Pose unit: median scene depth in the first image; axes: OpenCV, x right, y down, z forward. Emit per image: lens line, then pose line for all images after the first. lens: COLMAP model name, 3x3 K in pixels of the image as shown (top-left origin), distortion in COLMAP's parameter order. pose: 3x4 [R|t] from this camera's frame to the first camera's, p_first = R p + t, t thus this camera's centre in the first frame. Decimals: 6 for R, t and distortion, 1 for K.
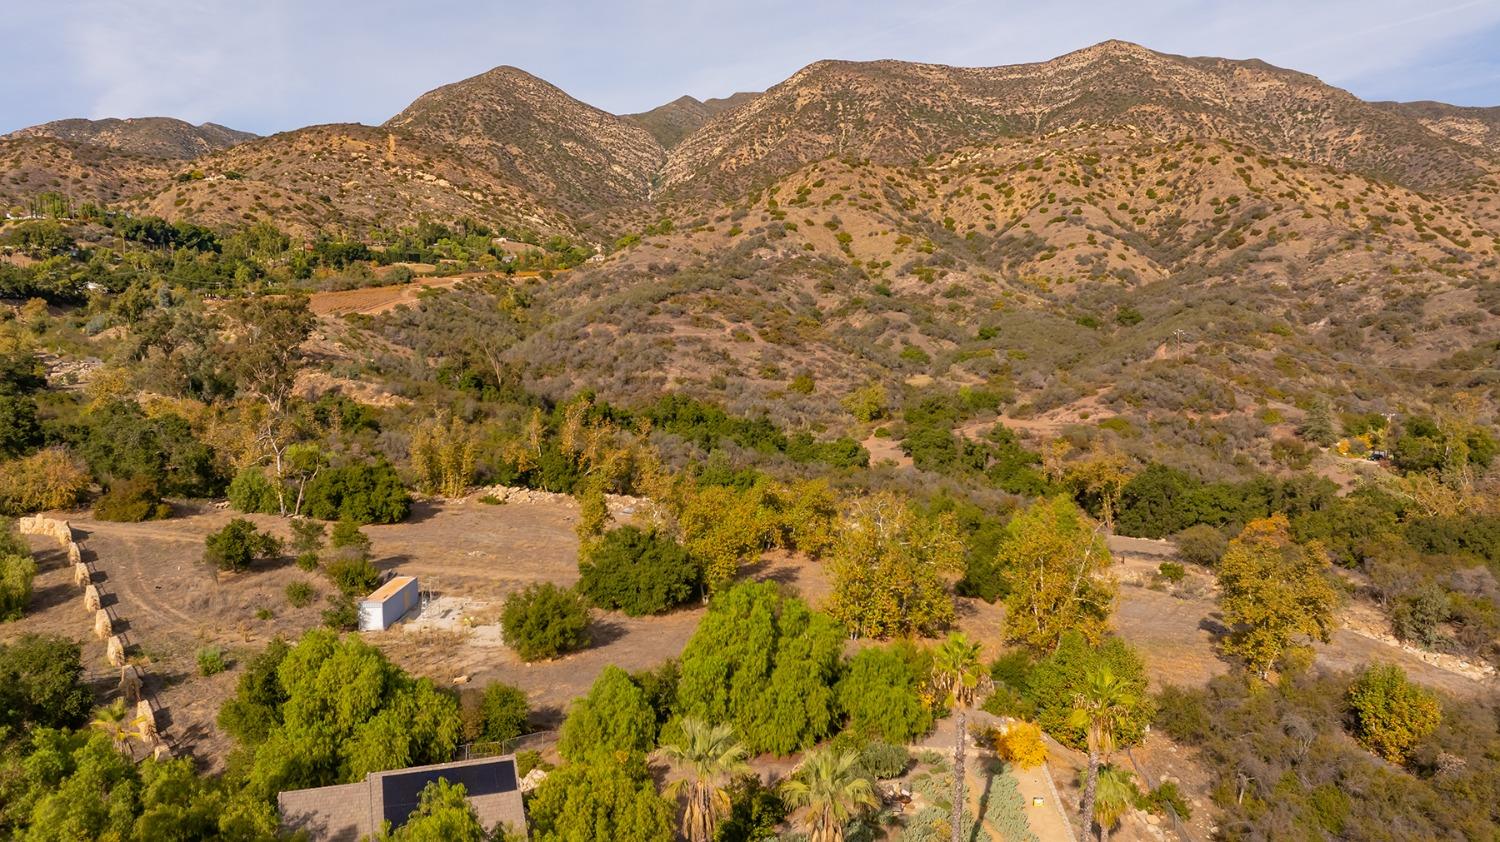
lens RADIAL K [[1052.1, 0, 750.0], [0, 1052.1, 421.0], [0, 0, 1]] dist [-0.020274, -0.007396]
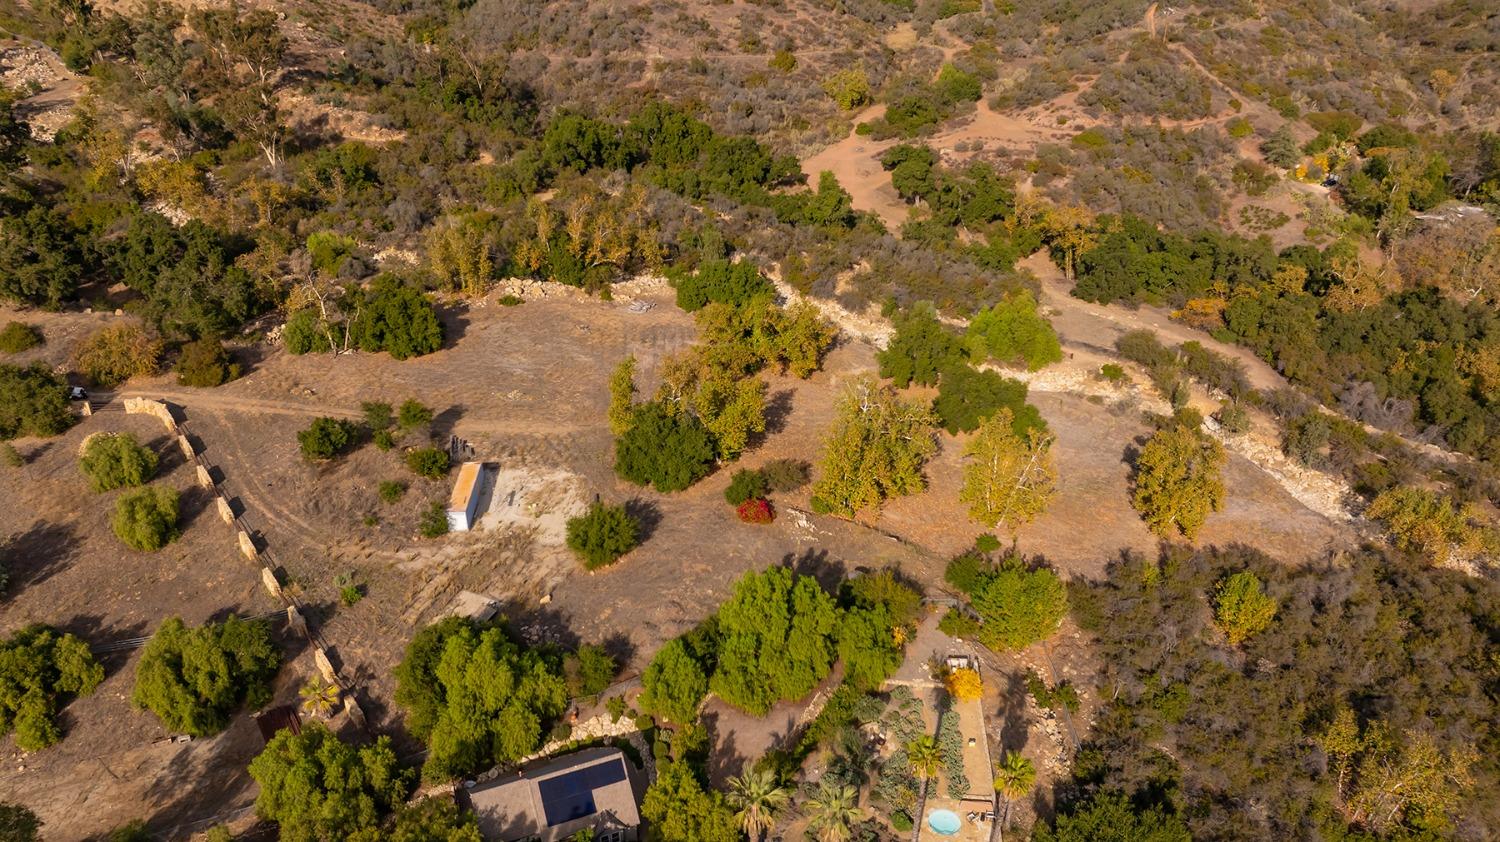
lens RADIAL K [[1053.3, 0, 749.8], [0, 1053.3, 416.0], [0, 0, 1]] dist [-0.034003, 0.028668]
pose [[0.999473, -0.013913, 0.029339, -0.021274], [0.000523, 0.910337, 0.413868, -0.192639], [-0.032467, -0.413635, 0.909864, -0.041070]]
